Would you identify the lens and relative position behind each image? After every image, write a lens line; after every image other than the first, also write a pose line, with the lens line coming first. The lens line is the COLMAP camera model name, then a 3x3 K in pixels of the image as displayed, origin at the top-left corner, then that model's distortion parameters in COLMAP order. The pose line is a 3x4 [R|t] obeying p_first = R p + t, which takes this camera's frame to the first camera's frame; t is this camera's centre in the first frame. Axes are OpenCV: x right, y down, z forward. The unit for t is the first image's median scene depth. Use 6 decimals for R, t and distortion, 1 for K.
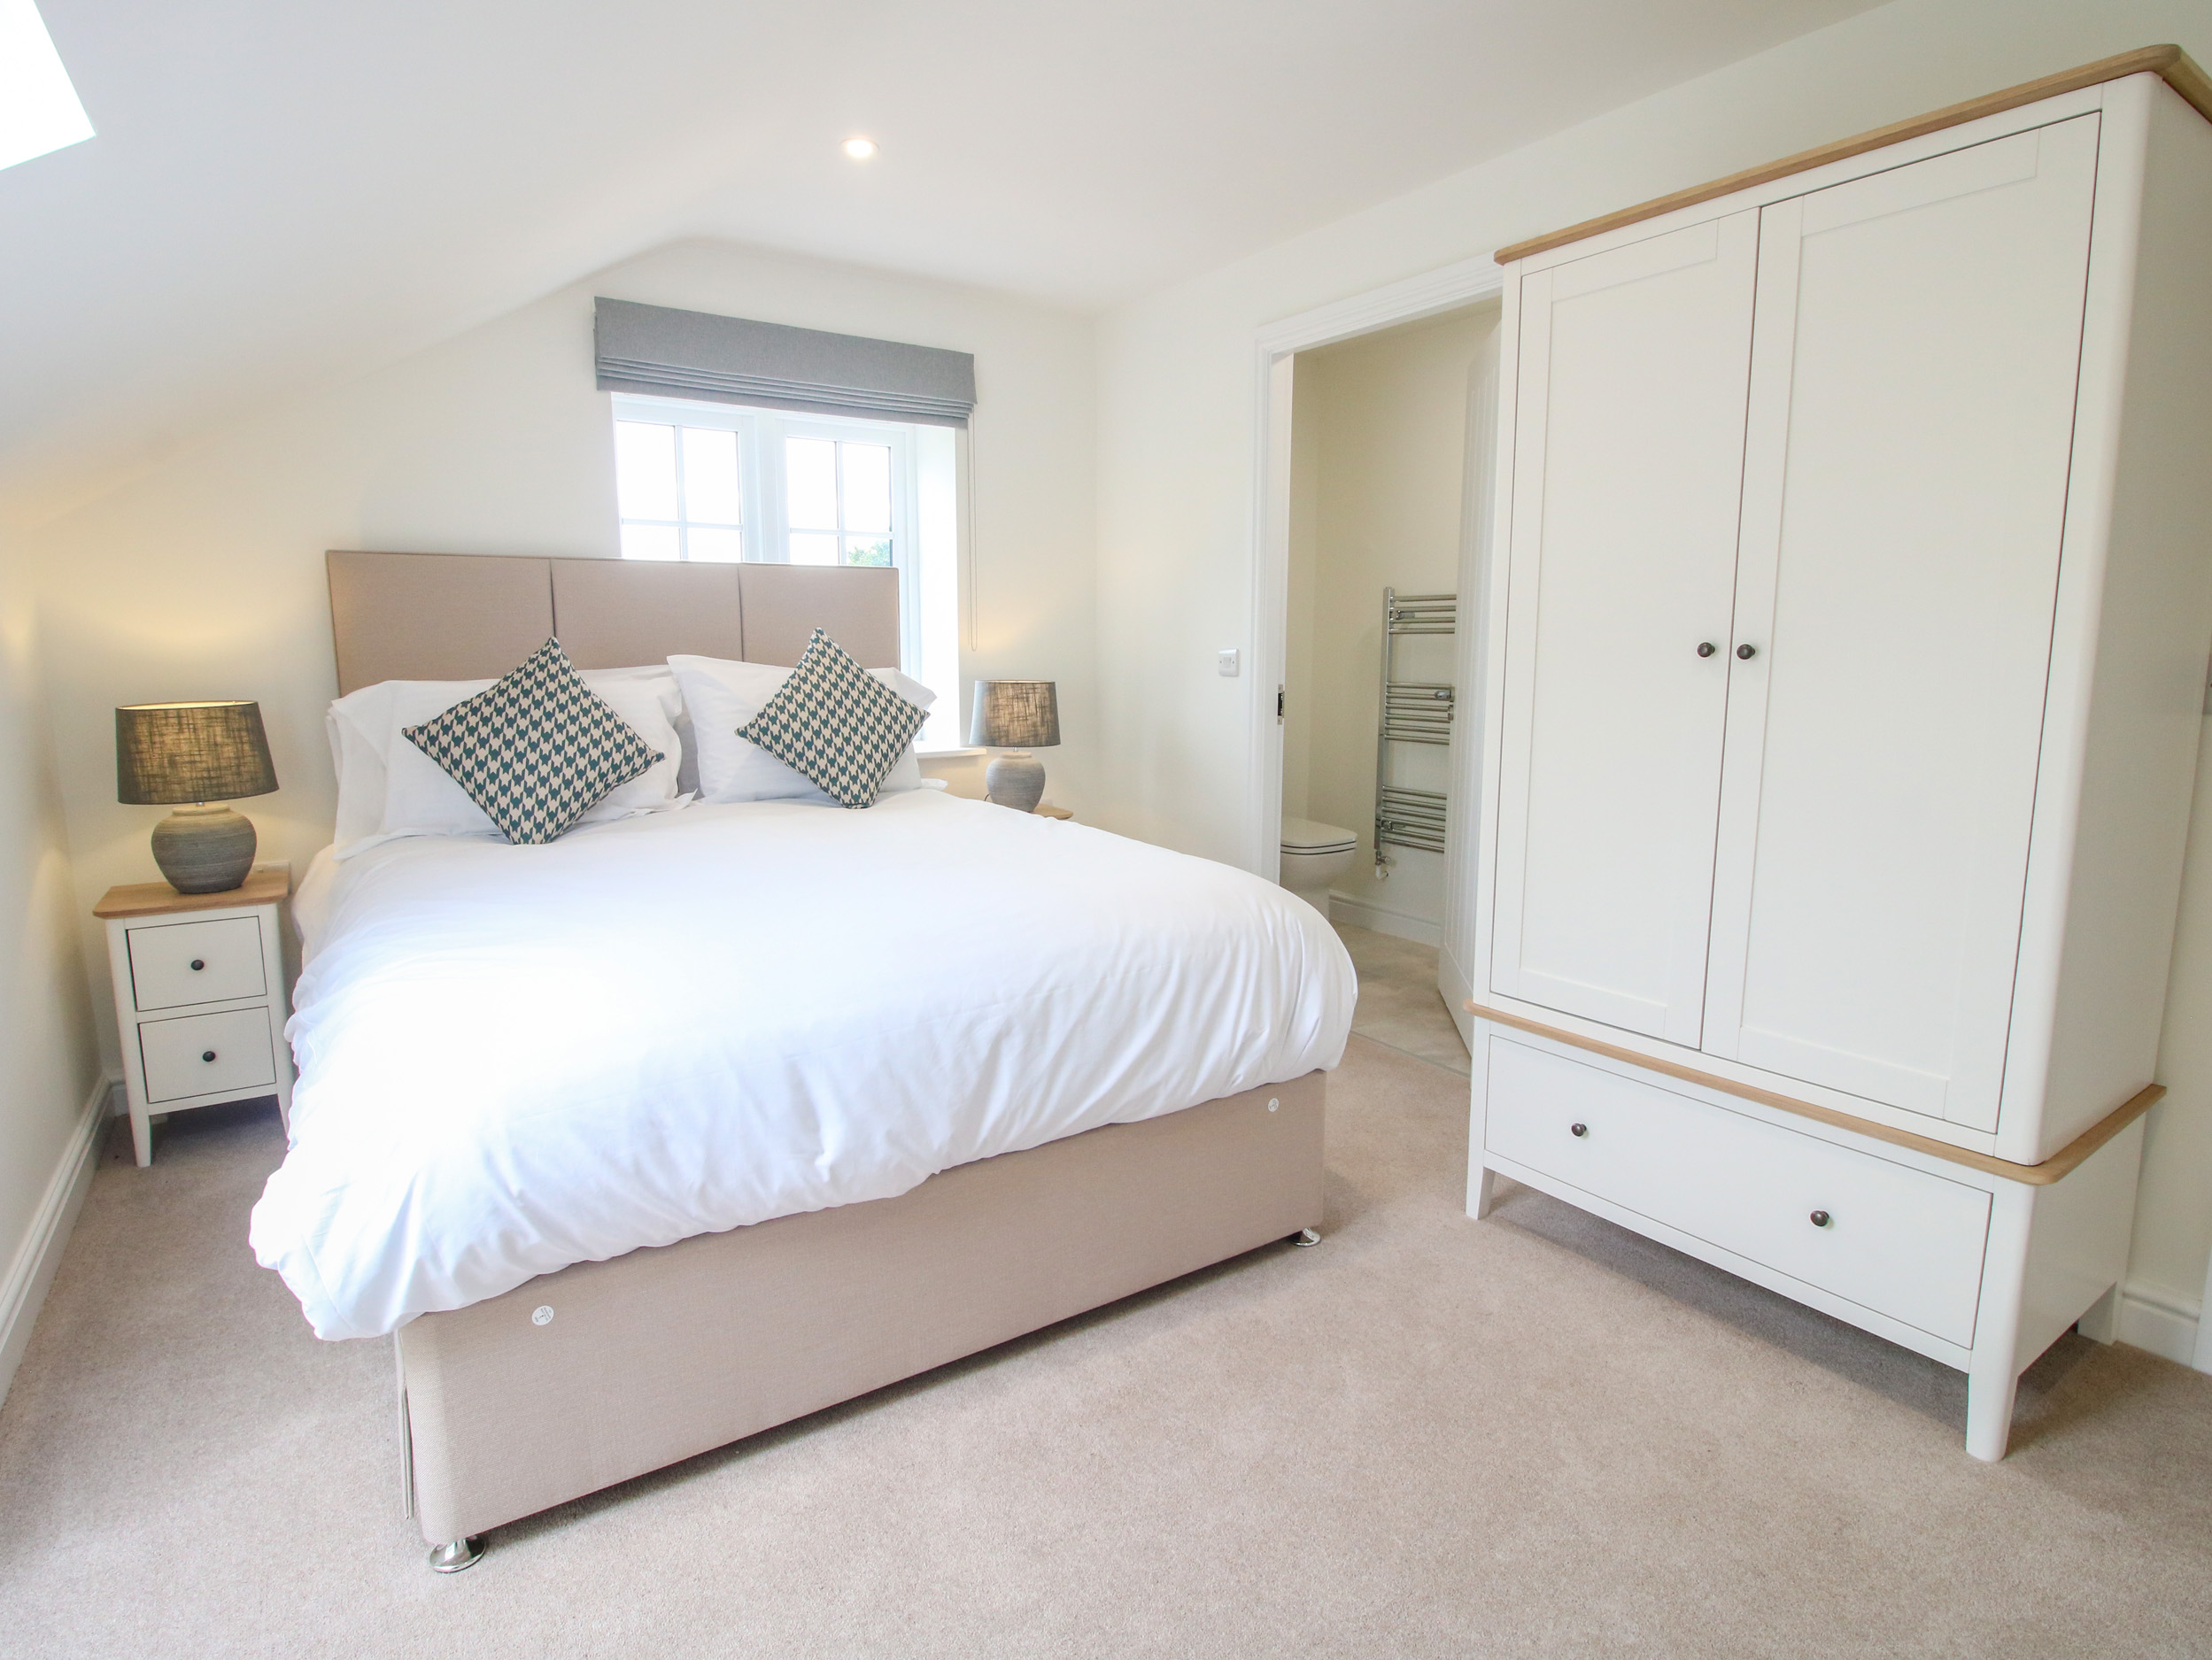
lens RADIAL K [[1153.8, 0, 1102.5], [0, 1153.8, 828.0], [0, 0, 1]] dist [-0.000409, -0.002179]
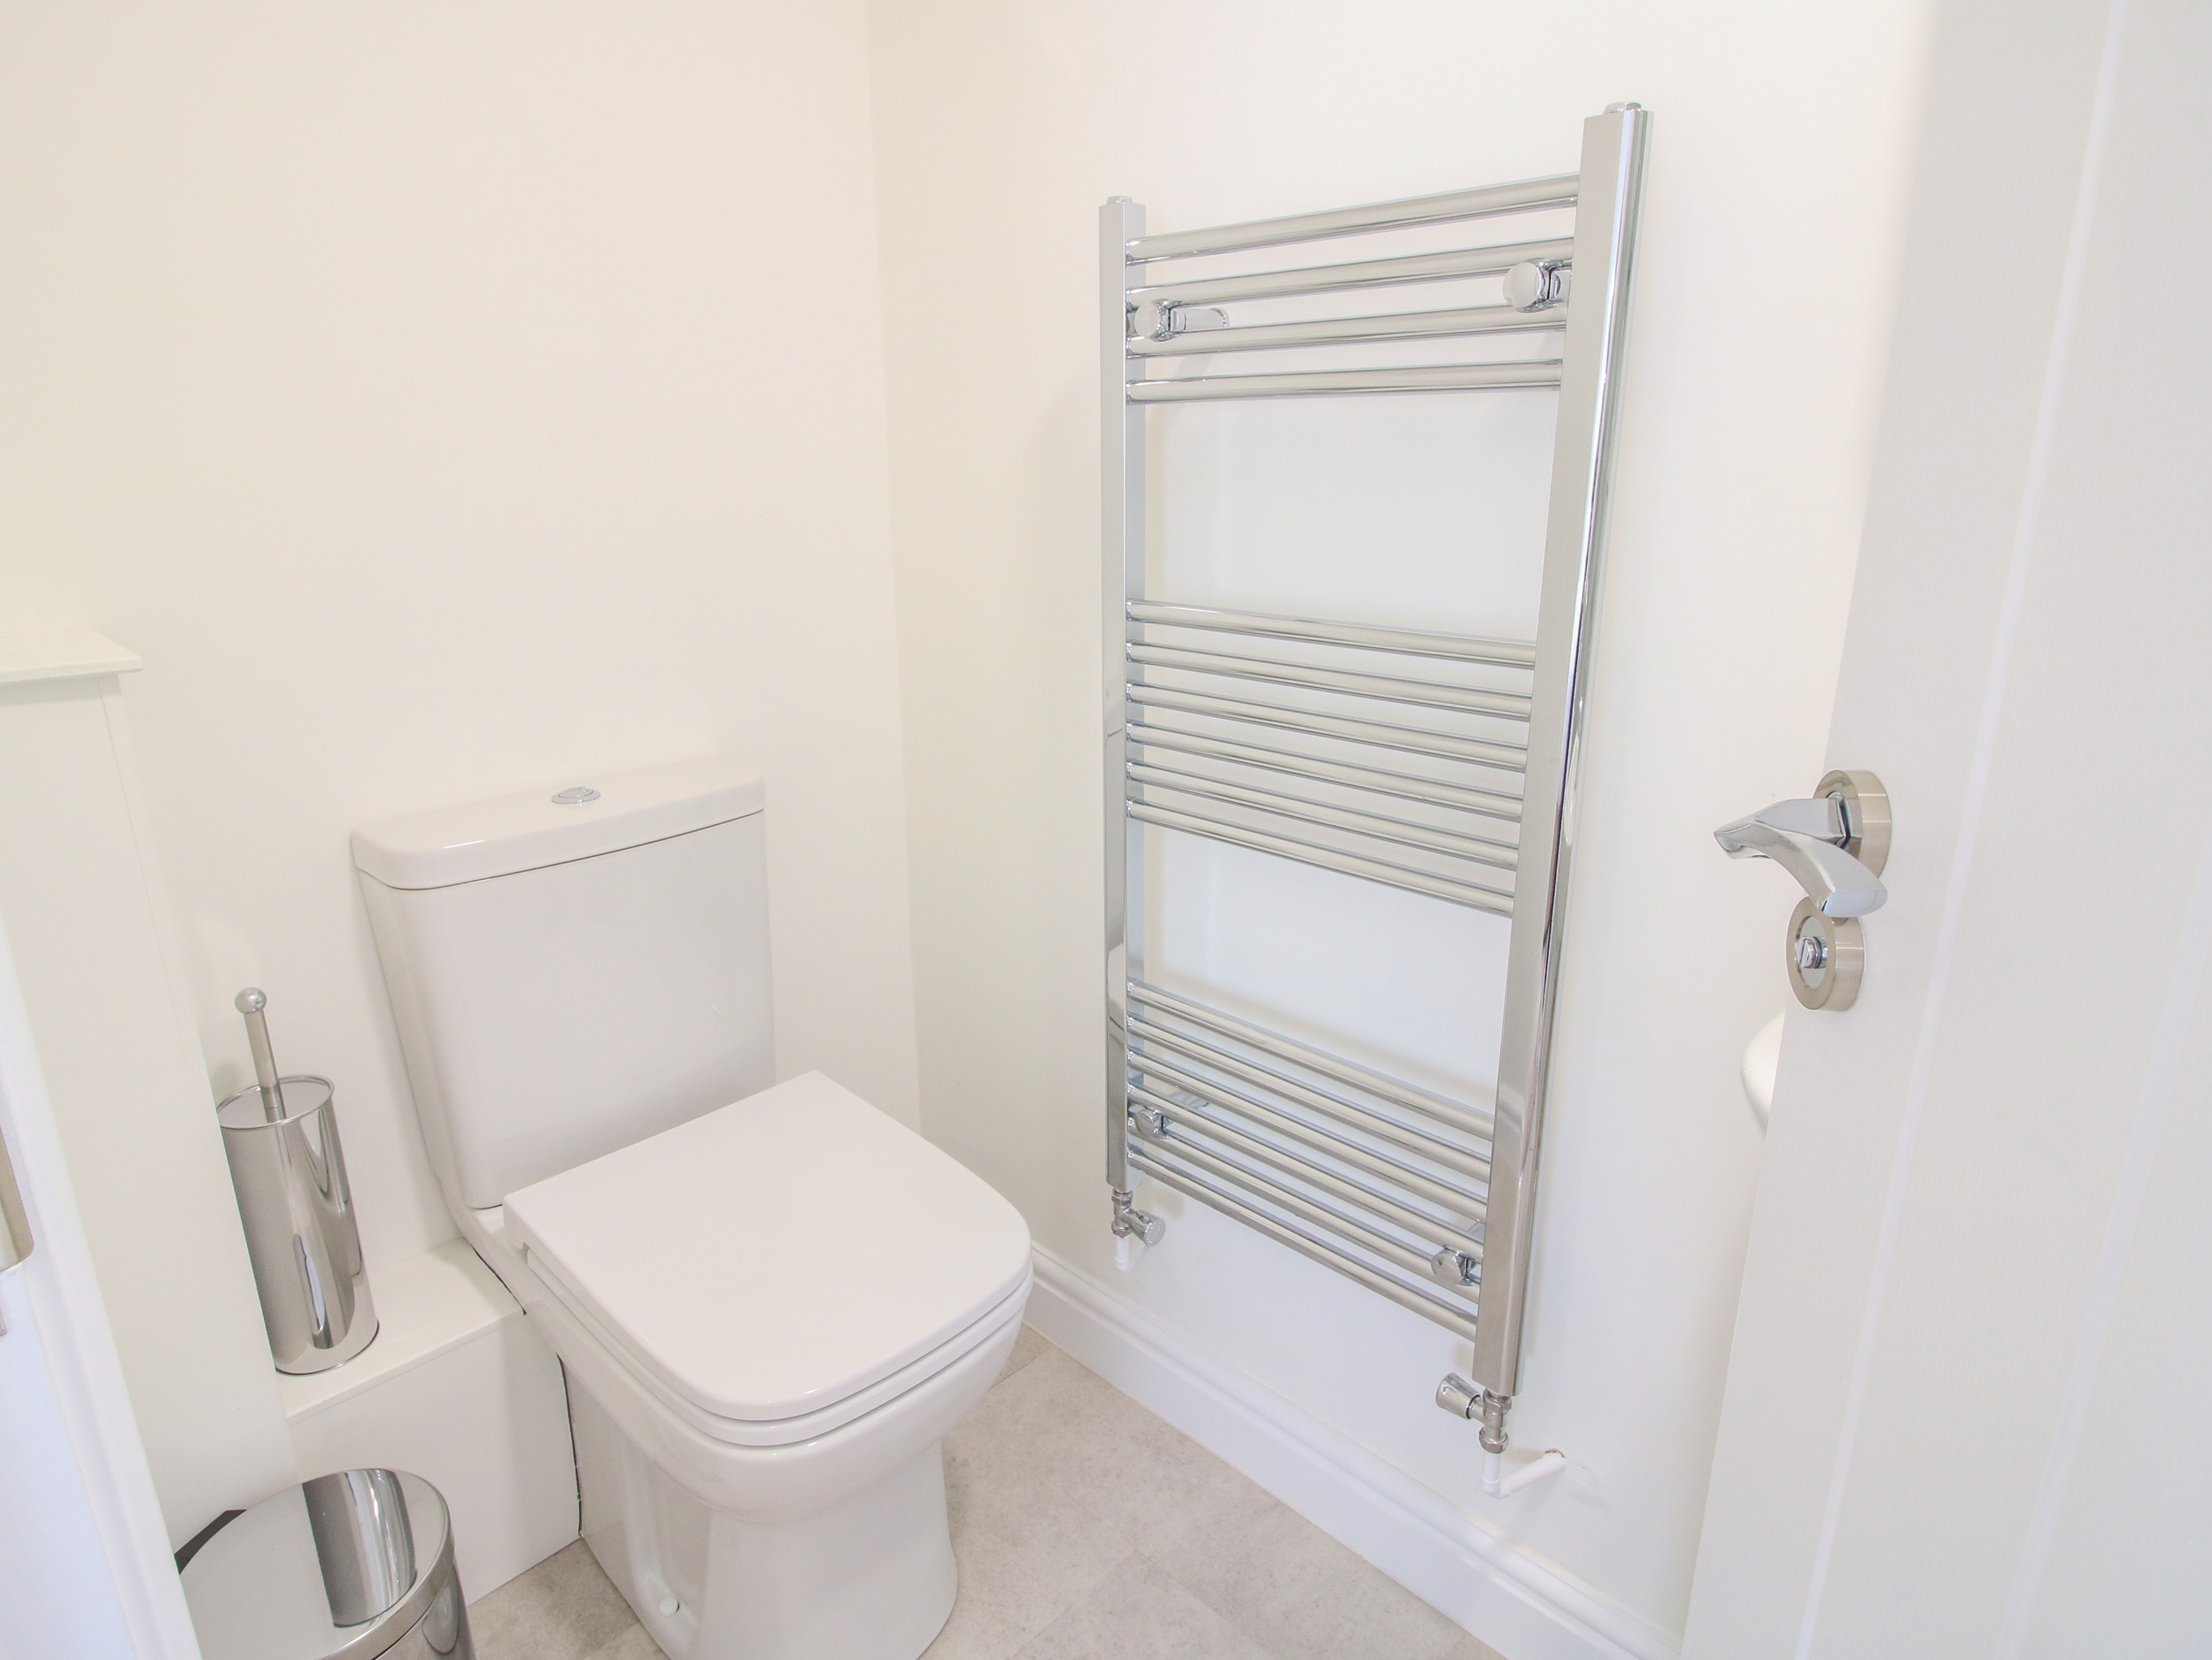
lens RADIAL K [[1228.0, 0, 1103.6], [0, 1228.0, 824.1], [0, 0, 1]] dist [-0.001727, 0.000656]
pose [[0.975629, -0.078222, 0.205013, 0.182410], [0.042535, 0.983999, 0.173023, -0.124807], [-0.215267, -0.160086, 0.963345, 0.733226]]
